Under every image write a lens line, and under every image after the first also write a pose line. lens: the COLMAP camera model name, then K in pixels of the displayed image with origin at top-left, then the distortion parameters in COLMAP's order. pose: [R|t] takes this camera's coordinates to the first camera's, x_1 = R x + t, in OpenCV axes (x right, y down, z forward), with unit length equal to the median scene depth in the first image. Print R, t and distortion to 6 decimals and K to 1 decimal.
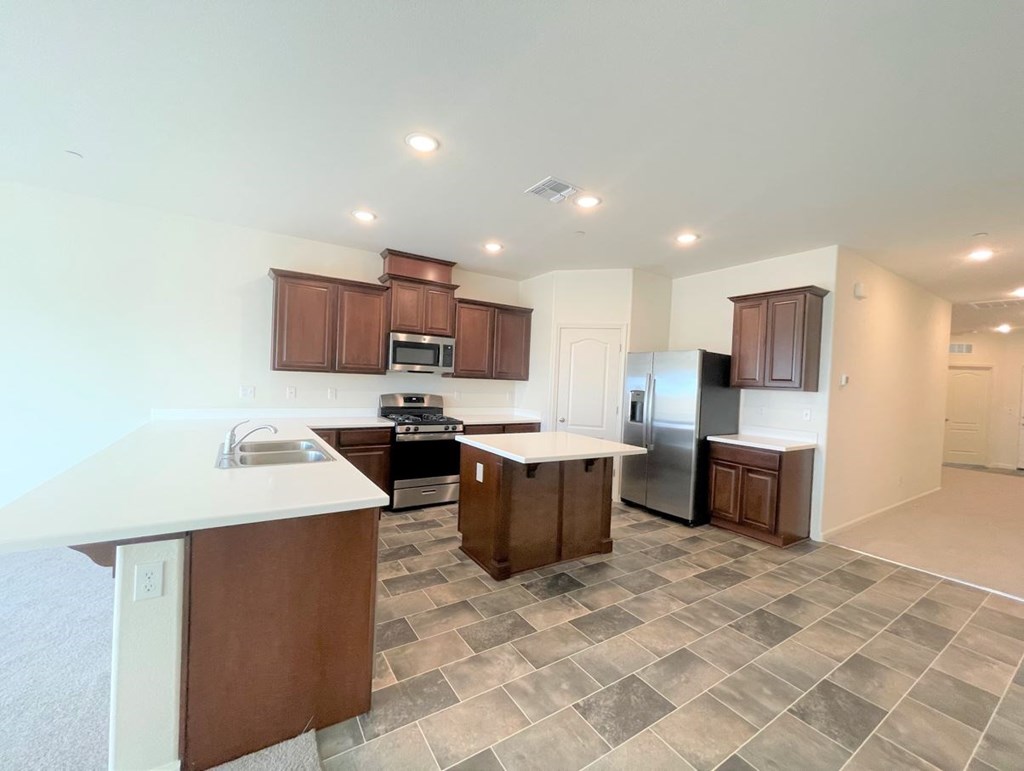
lens RADIAL K [[413.8, 0, 512.0], [0, 413.8, 385.5], [0, 0, 1]] dist [0.000479, 0.000083]
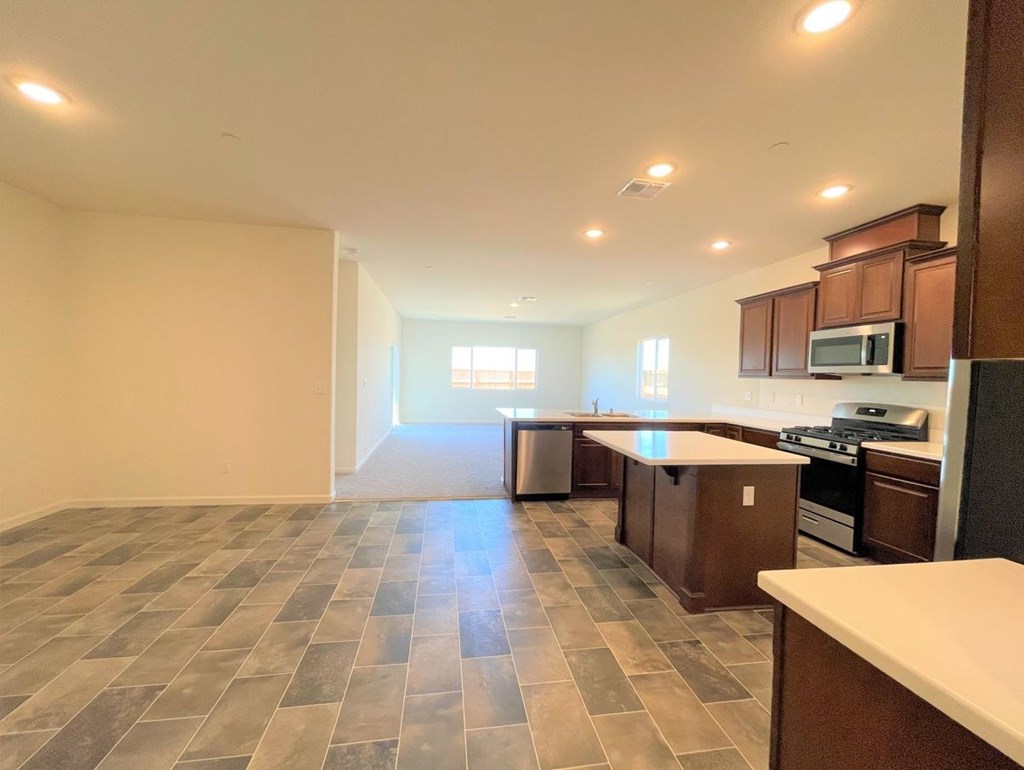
lens RADIAL K [[408.6, 0, 512.0], [0, 408.6, 385.0], [0, 0, 1]] dist [-0.000003, 0.000028]
pose [[-0.391518, -0.026925, -0.919776, 1.033964], [-0.053207, 0.998562, -0.006584, 0.037570], [0.918631, 0.046361, -0.392388, 1.007665]]
